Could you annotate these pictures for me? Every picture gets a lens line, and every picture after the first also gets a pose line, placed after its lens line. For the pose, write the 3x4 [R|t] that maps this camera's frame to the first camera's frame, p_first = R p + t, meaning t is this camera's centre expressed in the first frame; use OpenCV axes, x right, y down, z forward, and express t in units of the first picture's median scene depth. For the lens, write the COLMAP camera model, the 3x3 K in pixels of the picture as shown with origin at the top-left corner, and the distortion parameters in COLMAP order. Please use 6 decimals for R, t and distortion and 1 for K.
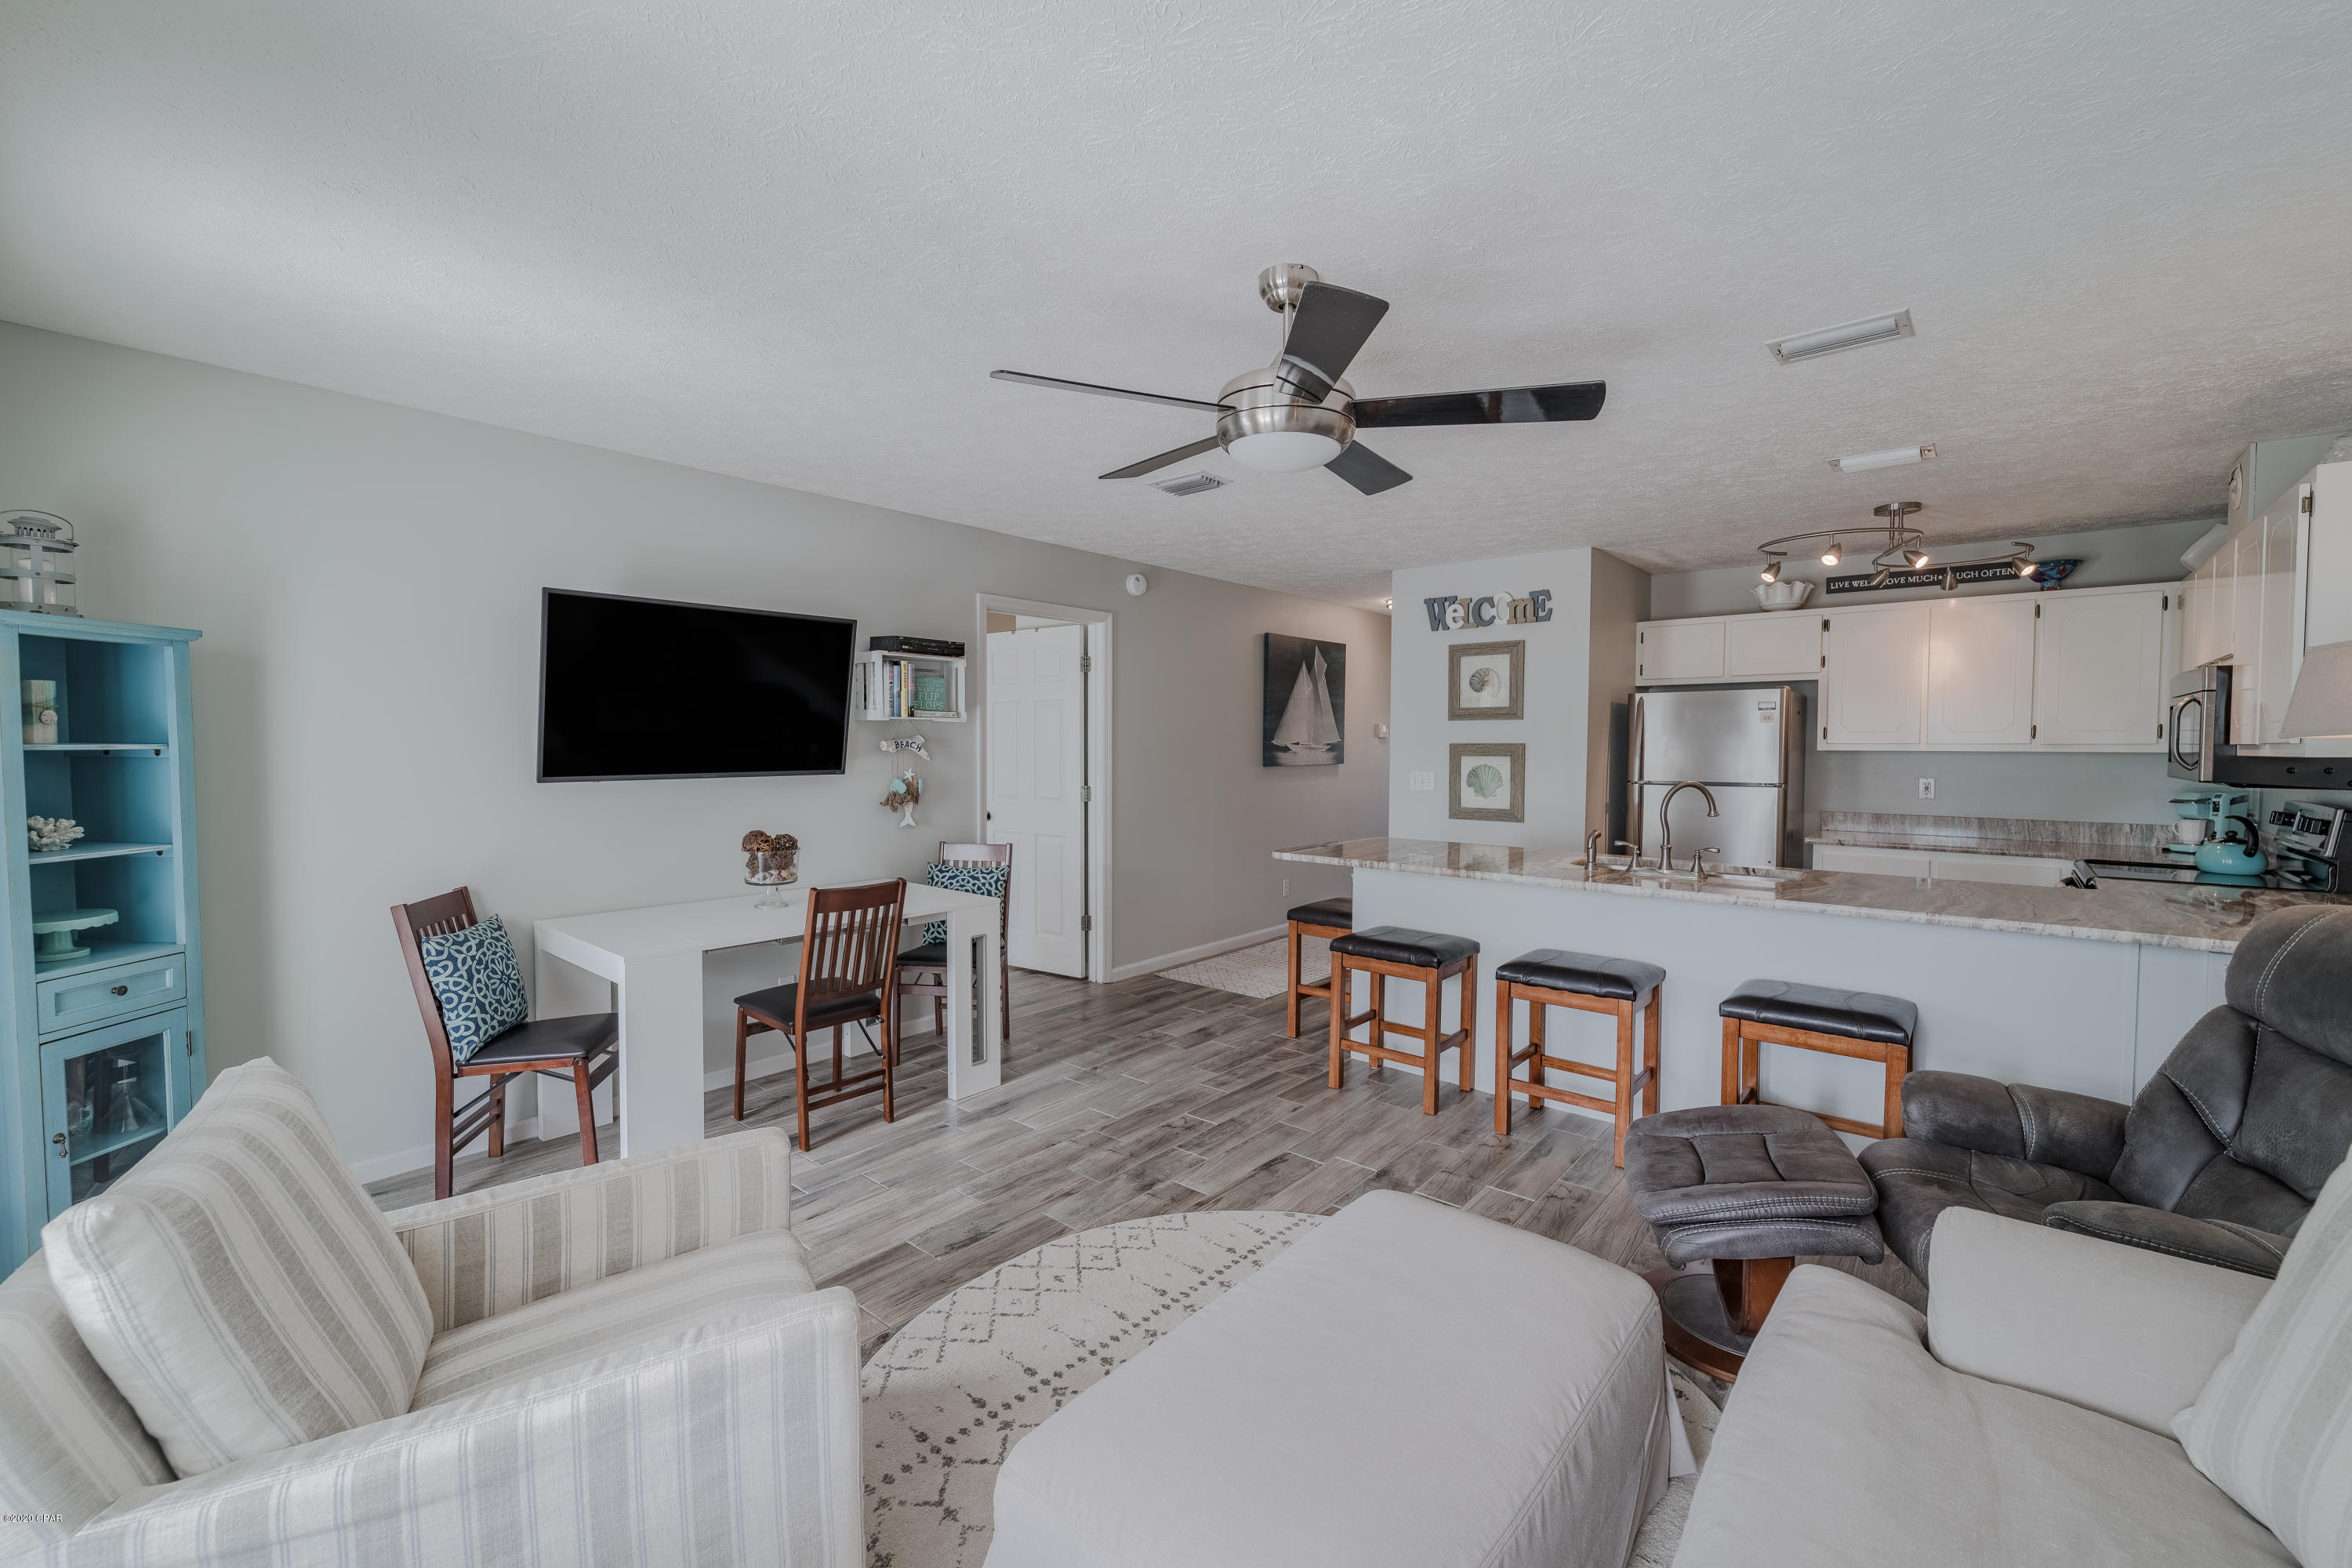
lens RADIAL K [[957.5, 0, 1170.5], [0, 957.5, 781.3], [0, 0, 1]] dist [-0.001751, -0.000726]
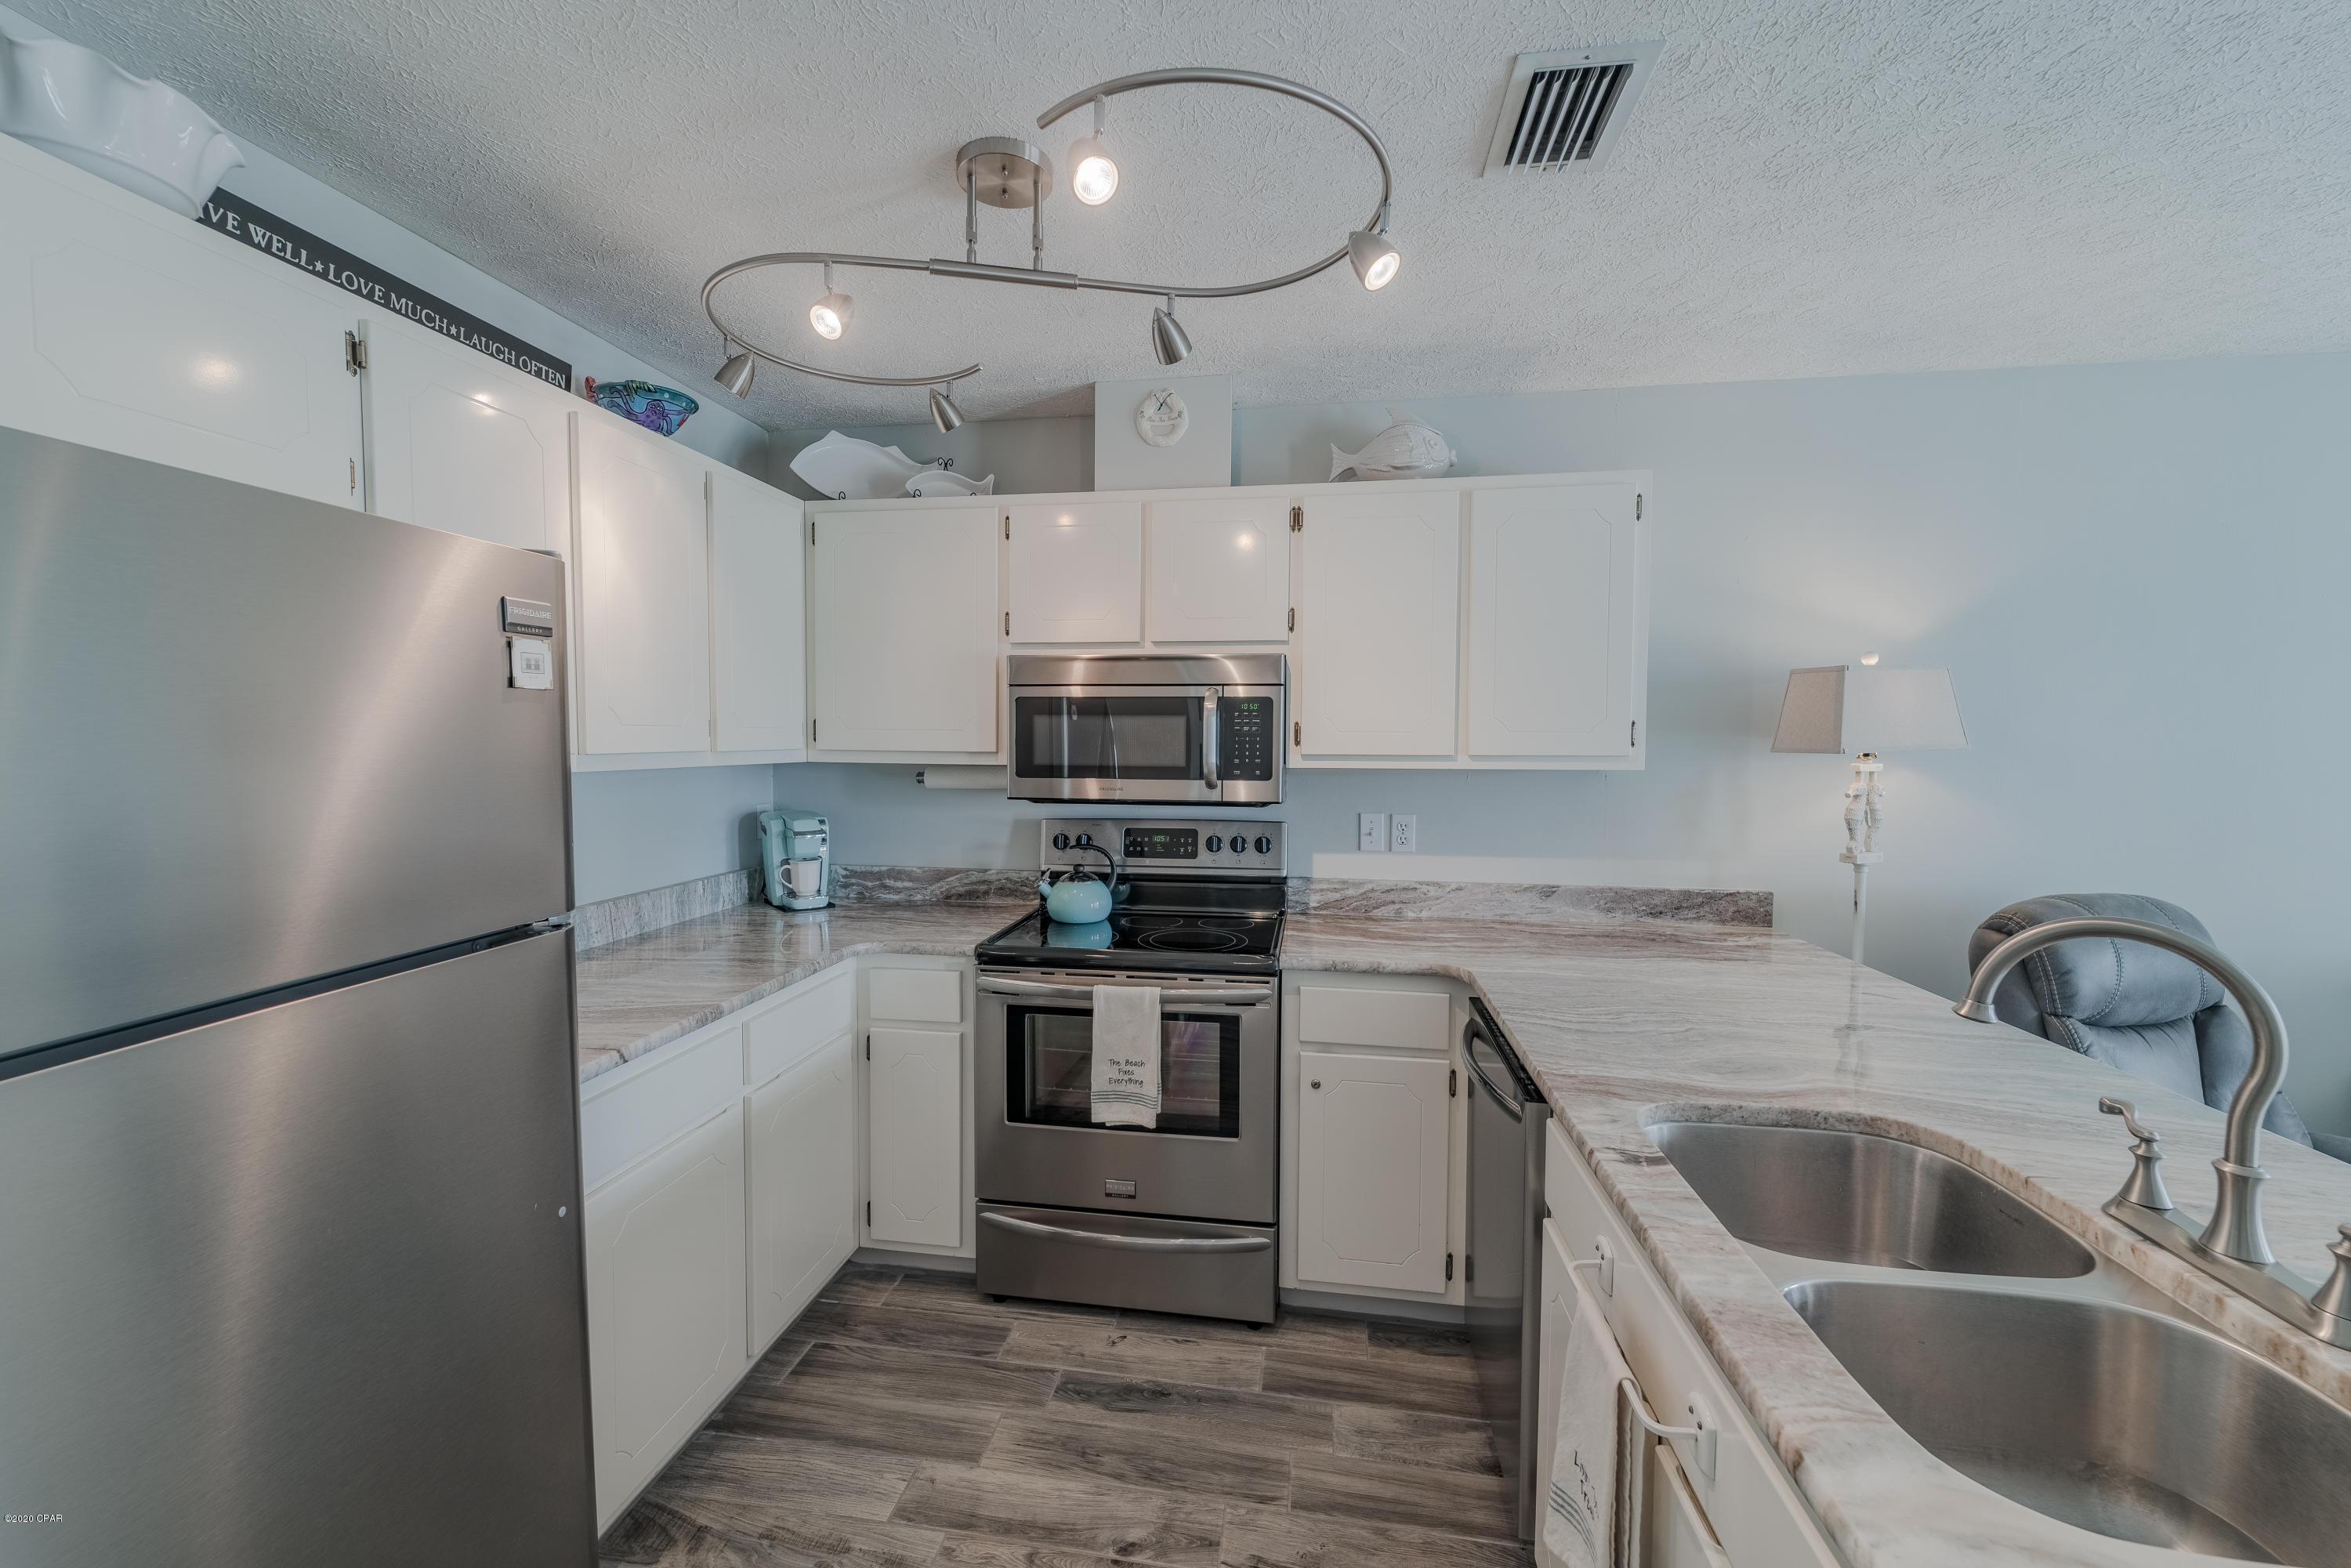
lens RADIAL K [[940.6, 0, 1159.5], [0, 940.6, 781.2], [0, 0, 1]] dist [0.001705, -0.000439]
pose [[-0.520057, -0.044823, 0.852955, 0.308709], [0.026335, 0.997306, 0.068465, -0.046232], [-0.853725, 0.058068, -0.517476, 0.945547]]
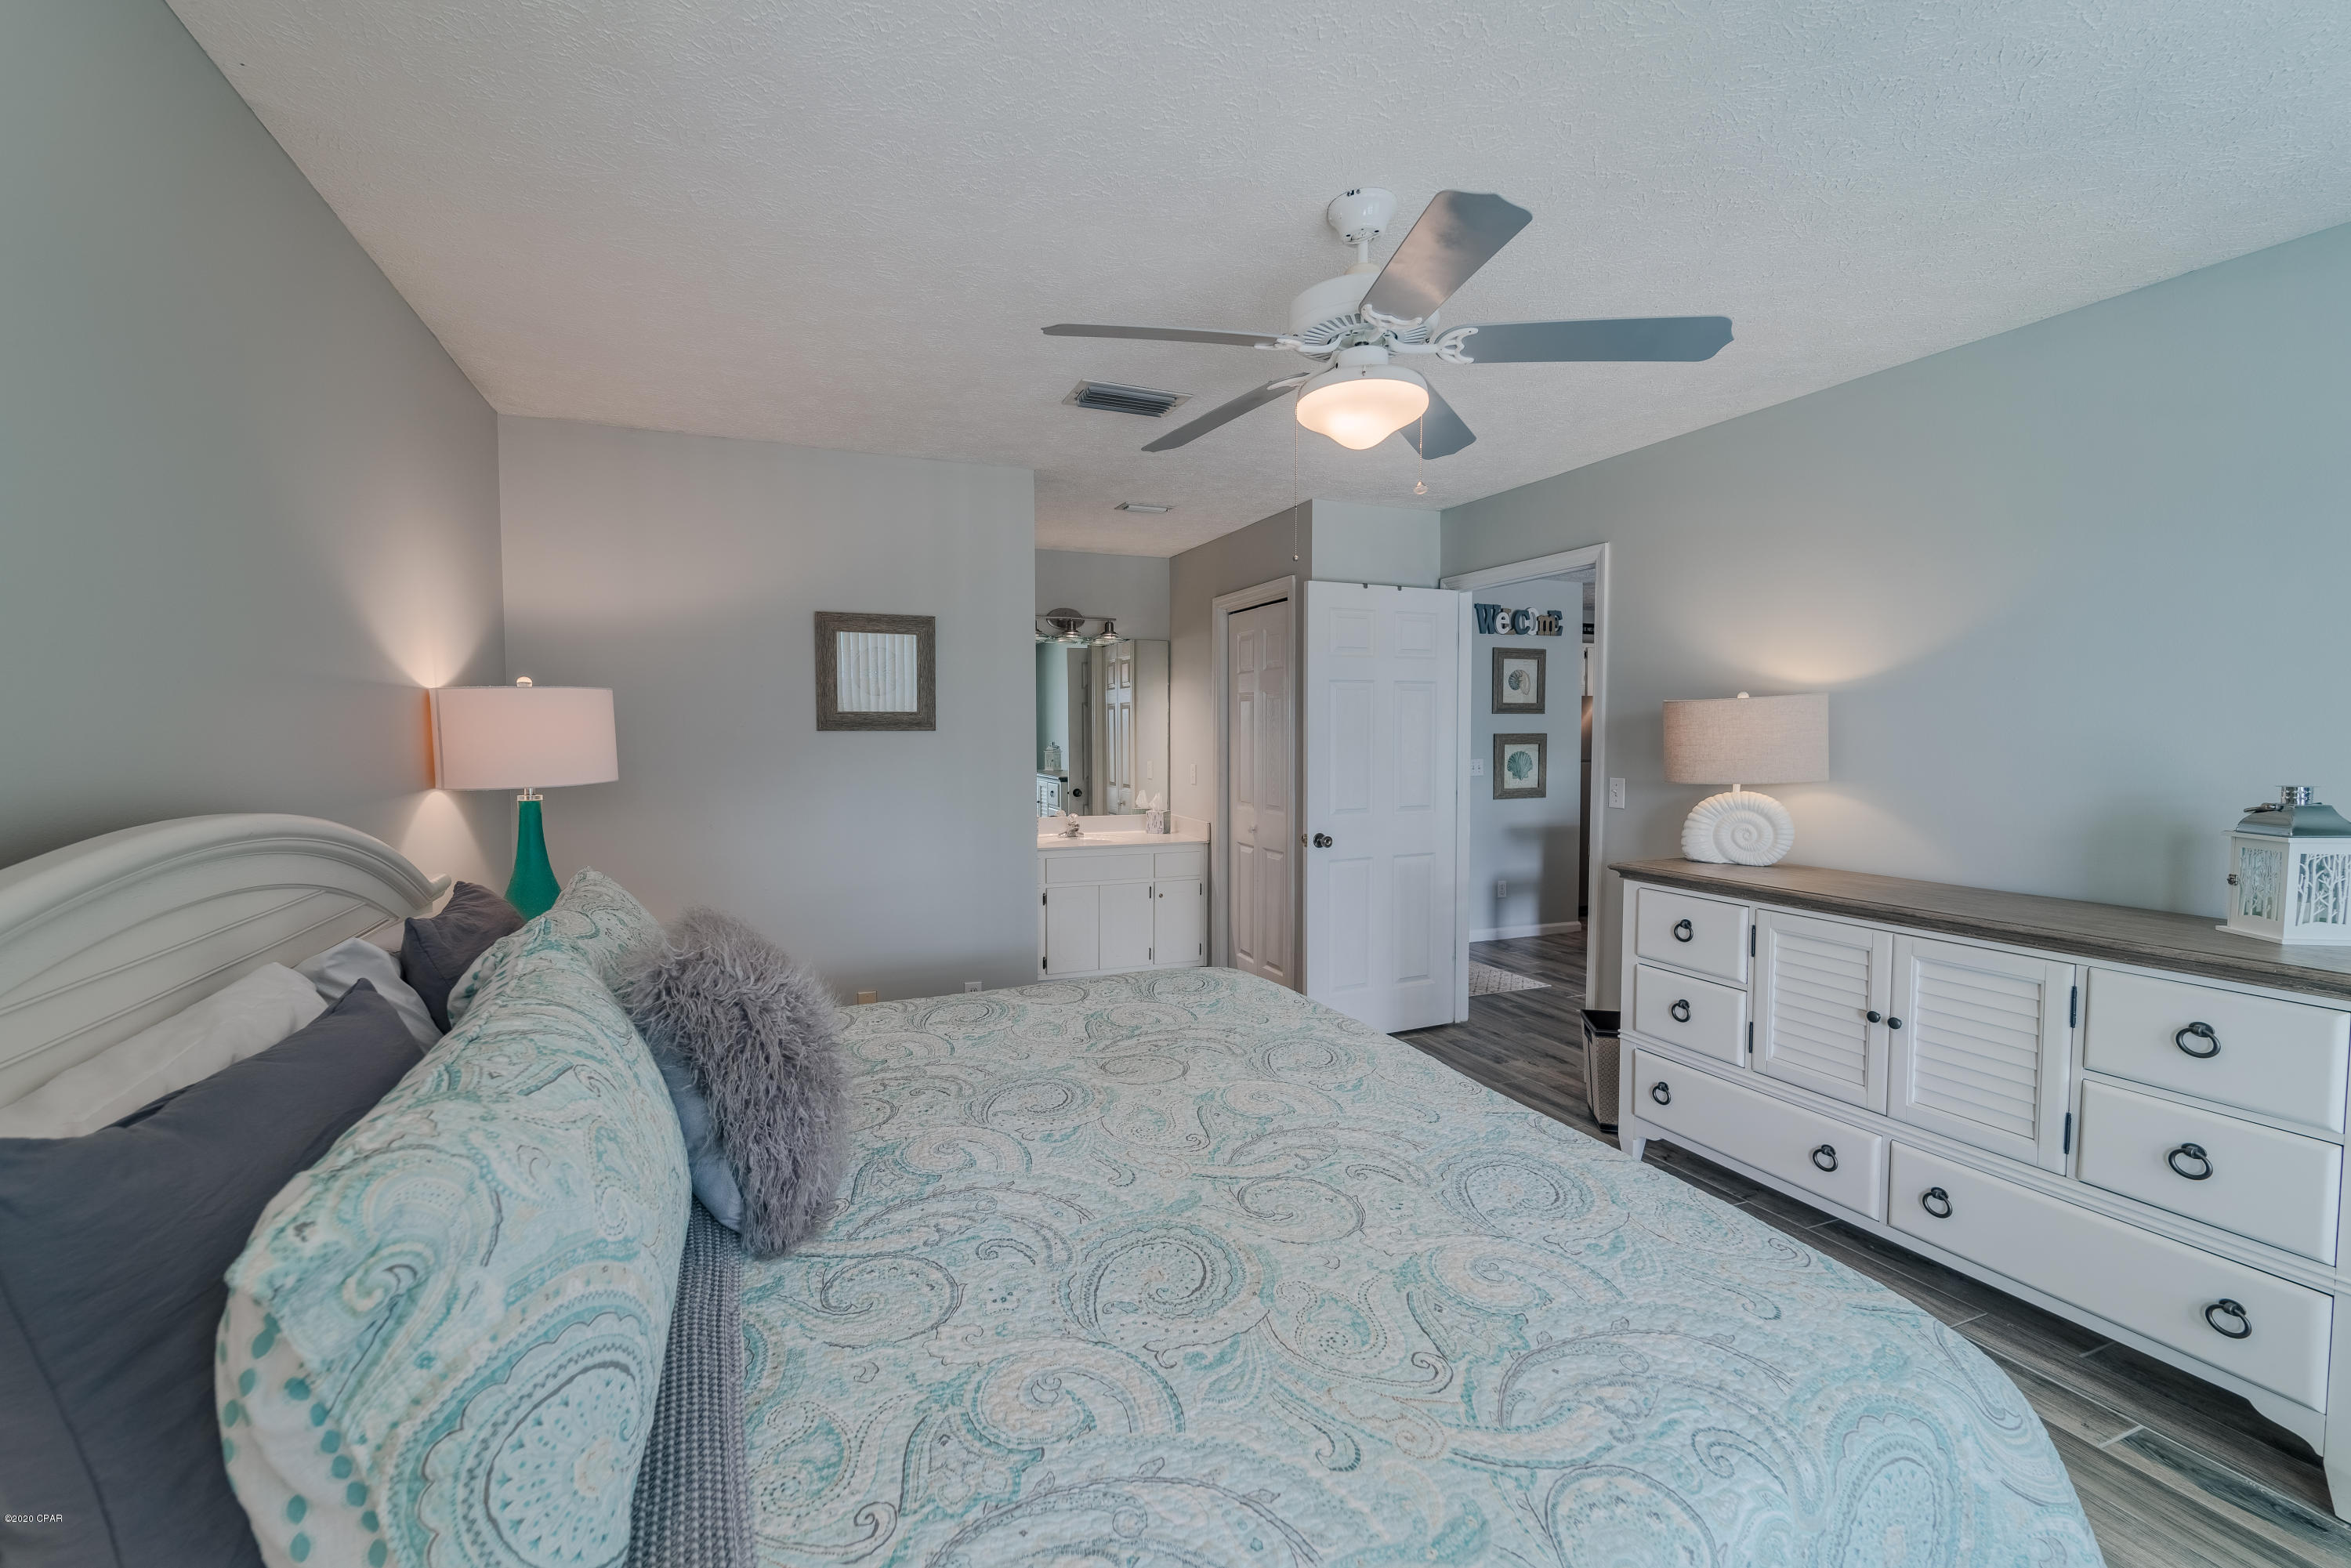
lens RADIAL K [[963.2, 0, 1142.3], [0, 963.2, 783.2], [0, 0, 1]] dist [0.000078, -0.000298]
pose [[0.462558, -0.049554, 0.885203, -1.006555], [0.038808, 0.998611, 0.035624, -0.041032], [-0.885739, 0.017874, 0.463839, 0.914952]]
